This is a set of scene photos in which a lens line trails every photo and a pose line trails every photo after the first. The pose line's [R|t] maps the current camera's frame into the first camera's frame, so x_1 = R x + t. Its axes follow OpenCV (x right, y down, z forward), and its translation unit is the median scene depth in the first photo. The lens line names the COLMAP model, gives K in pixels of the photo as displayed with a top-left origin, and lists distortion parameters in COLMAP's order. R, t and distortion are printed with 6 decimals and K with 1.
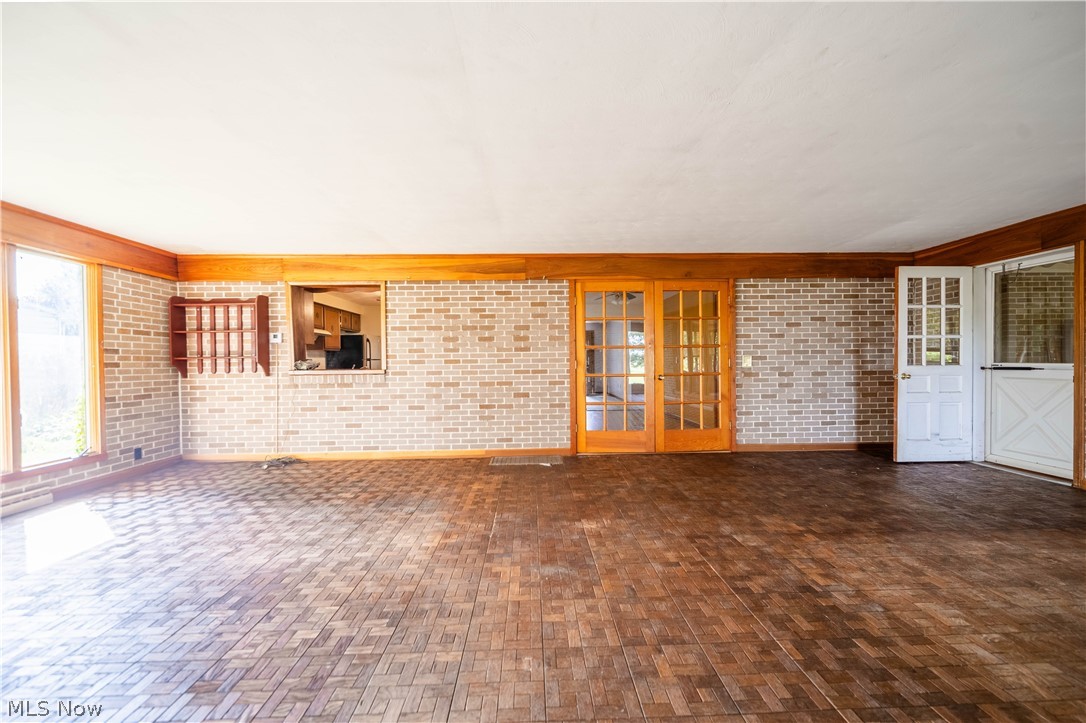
lens RADIAL K [[385.6, 0, 543.6], [0, 385.6, 365.2], [0, 0, 1]] dist [-0.001802, -0.000810]
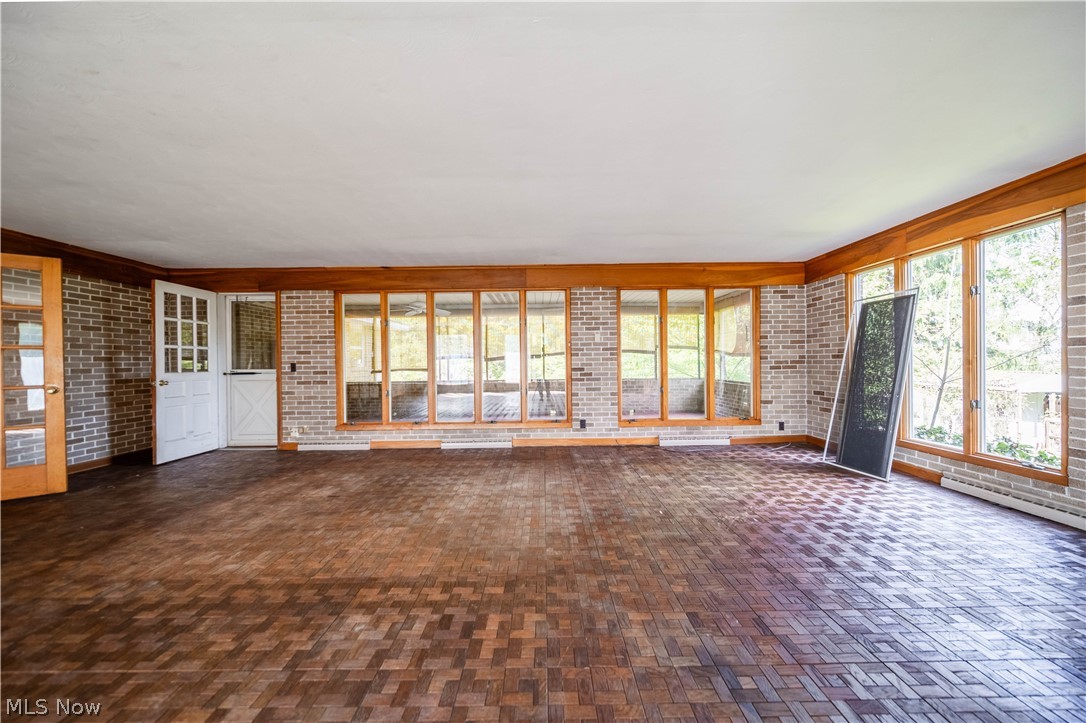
lens RADIAL K [[385.6, 0, 545.1], [0, 385.6, 364.1], [0, 0, 1]] dist [-0.001802, -0.000810]
pose [[0.021527, 0.003164, 0.999763, -0.108740], [0.020803, 0.999777, -0.003612, 0.002285], [-0.999552, 0.020876, 0.021457, -0.089352]]
